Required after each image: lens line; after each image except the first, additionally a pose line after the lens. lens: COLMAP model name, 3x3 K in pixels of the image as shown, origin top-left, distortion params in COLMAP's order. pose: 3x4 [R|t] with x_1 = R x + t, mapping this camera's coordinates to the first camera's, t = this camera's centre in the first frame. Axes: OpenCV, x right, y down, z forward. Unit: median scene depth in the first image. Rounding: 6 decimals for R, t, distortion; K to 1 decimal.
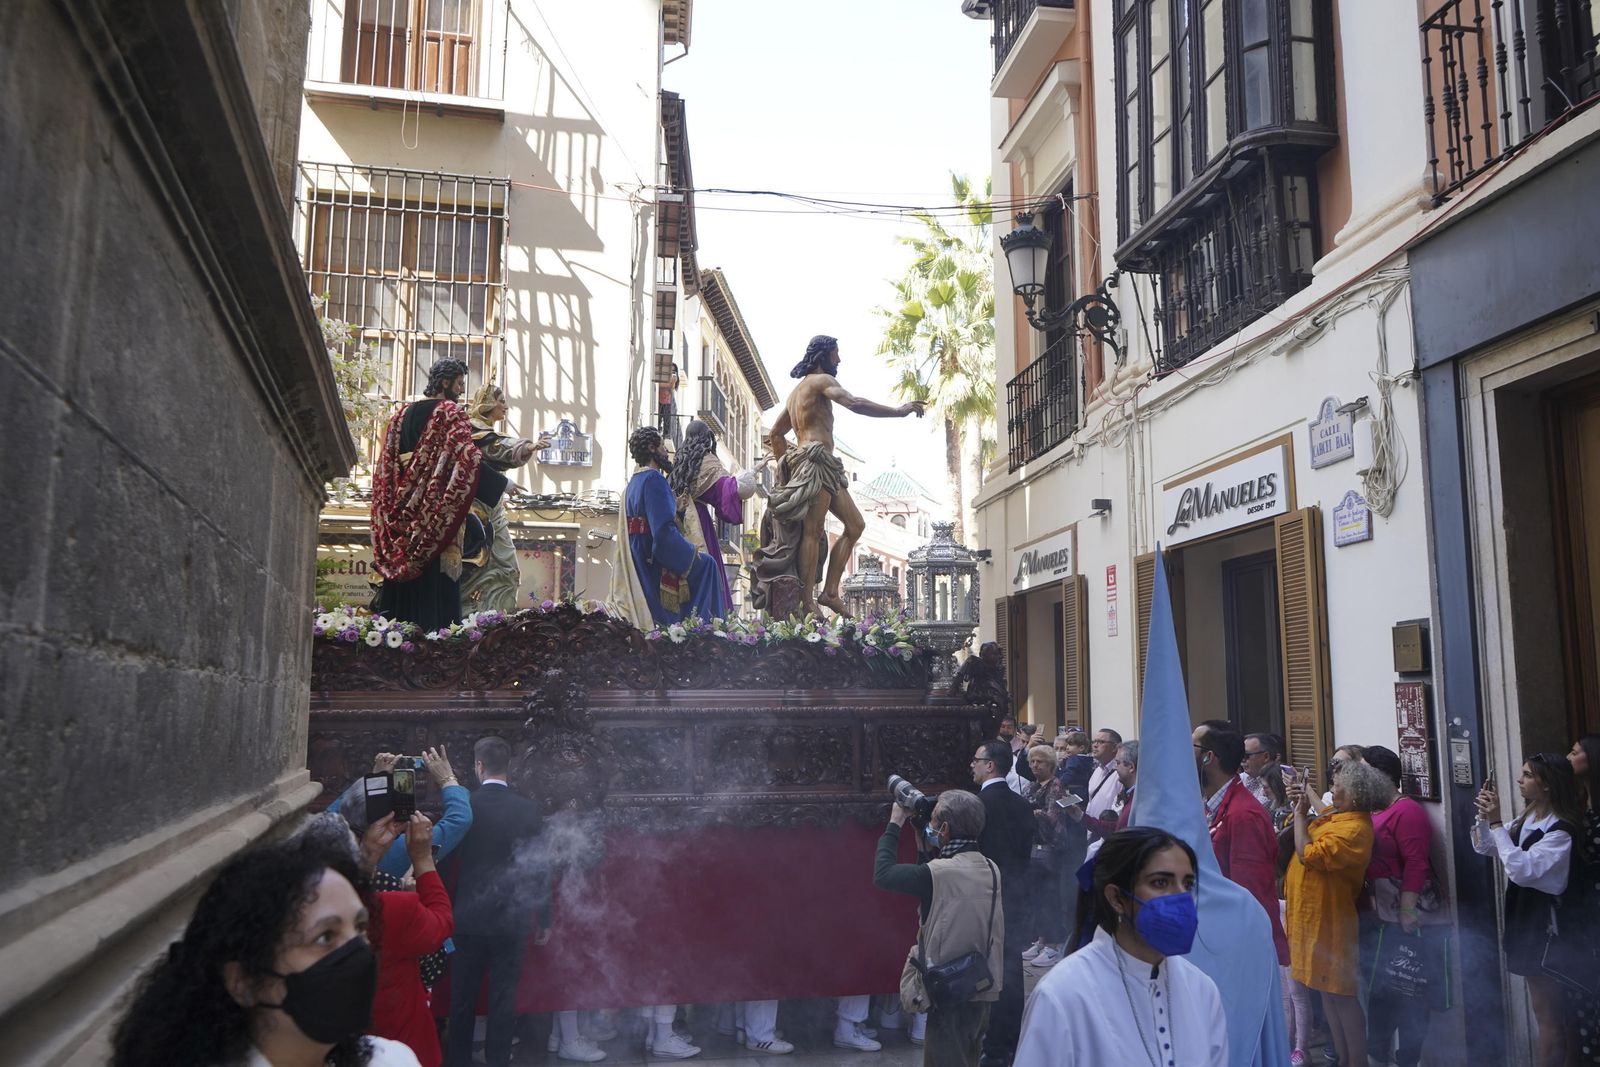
lens RADIAL K [[1190.9, 0, 783.6], [0, 1190.9, 529.6], [0, 0, 1]] dist [-0.101068, 0.090673]
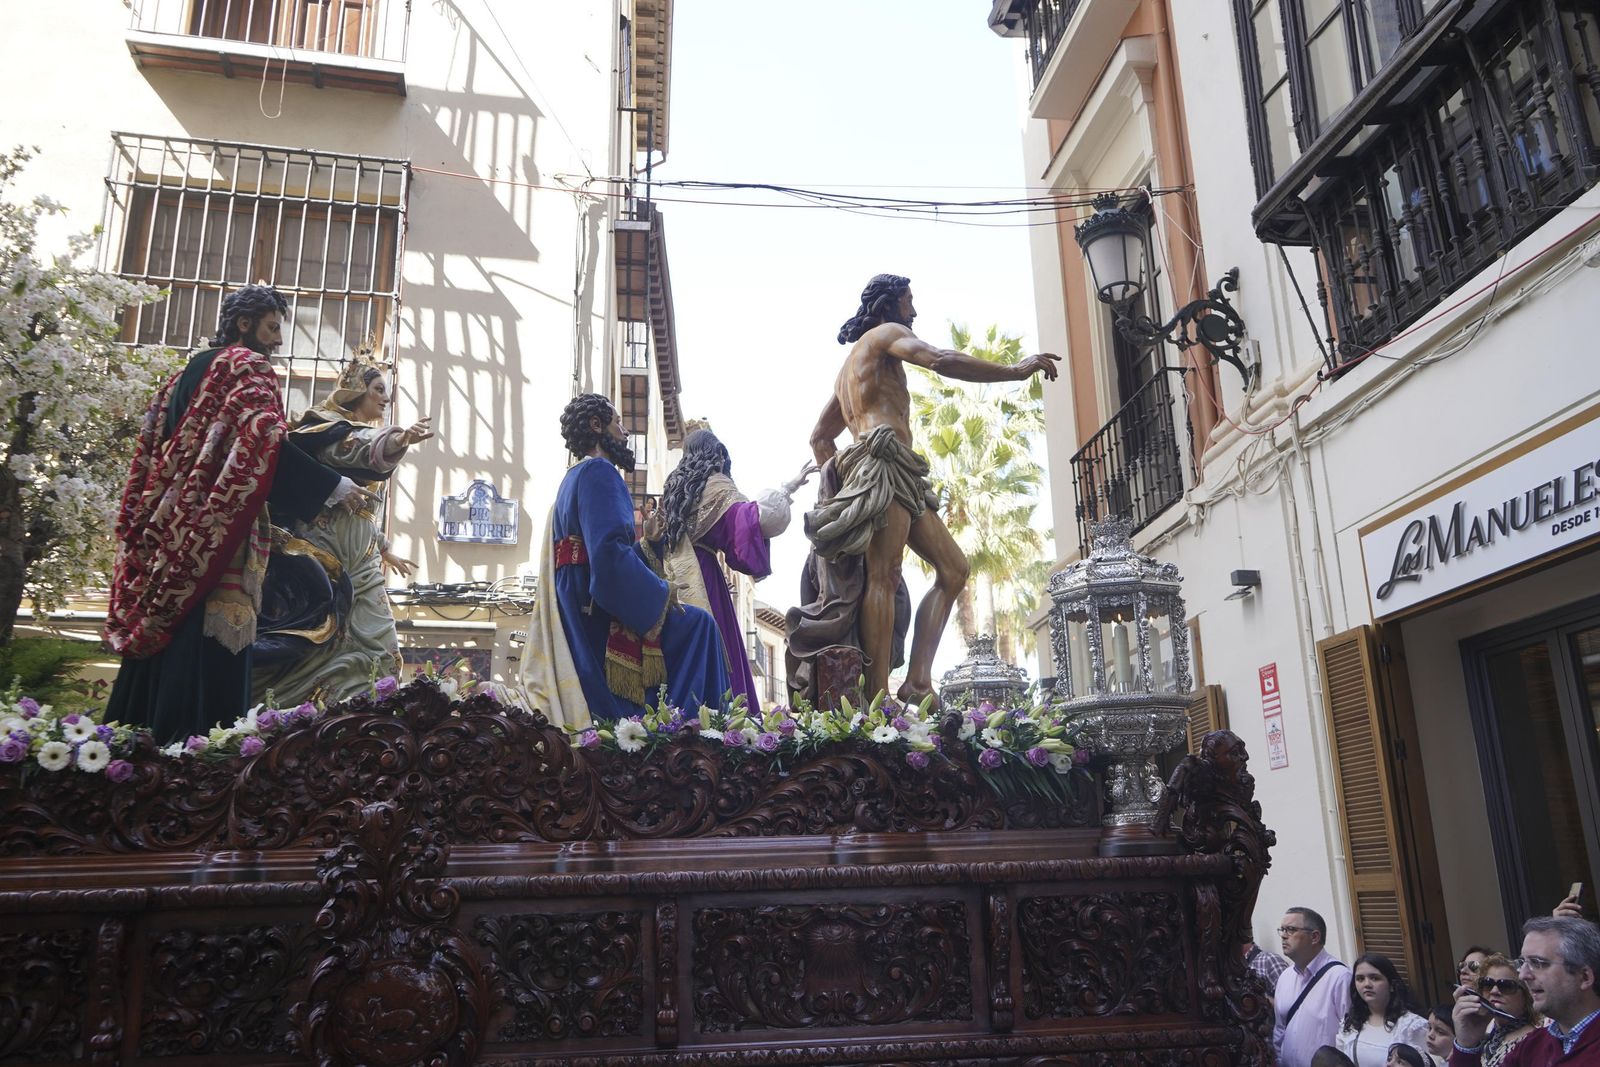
lens RADIAL K [[1190.9, 0, 783.6], [0, 1190.9, 529.6], [0, 0, 1]] dist [-0.101068, 0.090673]
pose [[0.999463, -0.023103, 0.023217, -0.021924], [0.026677, 0.985464, -0.167774, 0.061583], [-0.019003, 0.168303, 0.985552, 0.323242]]
